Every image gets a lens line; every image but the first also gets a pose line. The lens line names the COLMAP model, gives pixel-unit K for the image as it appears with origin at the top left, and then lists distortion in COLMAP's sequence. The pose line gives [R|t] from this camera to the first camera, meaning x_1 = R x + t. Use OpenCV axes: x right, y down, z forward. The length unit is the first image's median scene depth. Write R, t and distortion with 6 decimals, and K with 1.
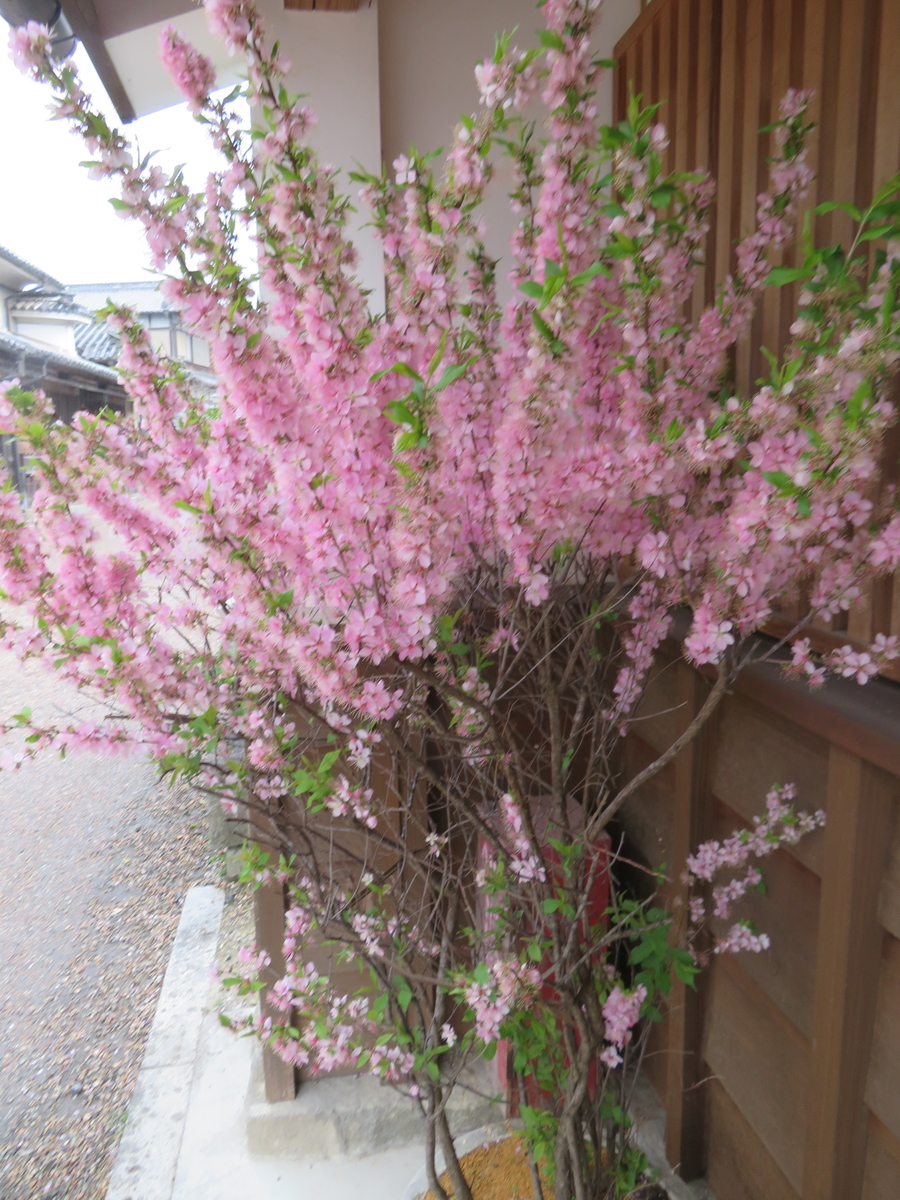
lens RADIAL K [[854.5, 0, 450.0], [0, 854.5, 600.0], [0, 0, 1]] dist [-0.006706, -0.000464]
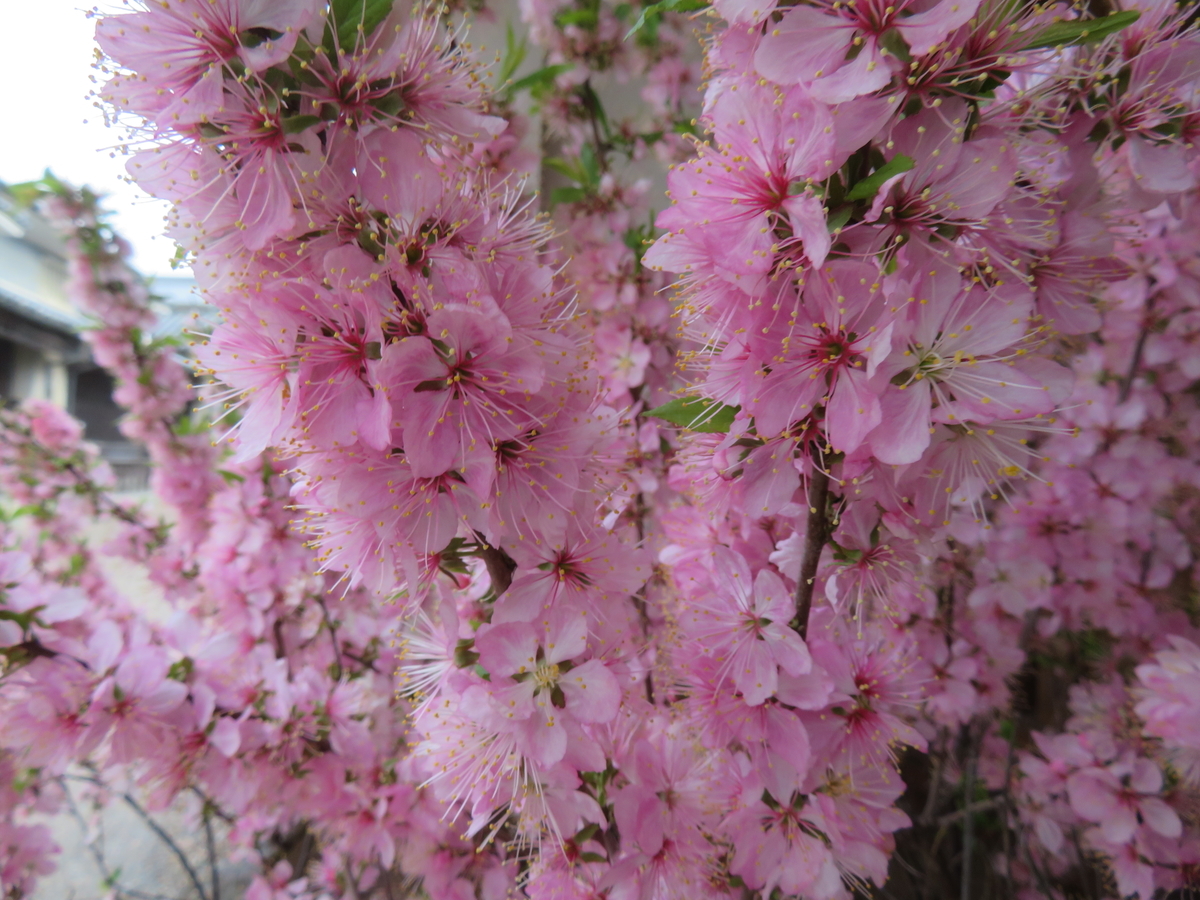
lens RADIAL K [[853.4, 0, 599.3], [0, 853.4, 453.0], [0, 0, 1]] dist [-0.001082, -0.005739]
pose [[0.996546, 0.028139, 0.078127, -0.129354], [-0.014902, 0.986163, -0.165106, -0.127255], [-0.081692, 0.163371, 0.983177, 0.559045]]
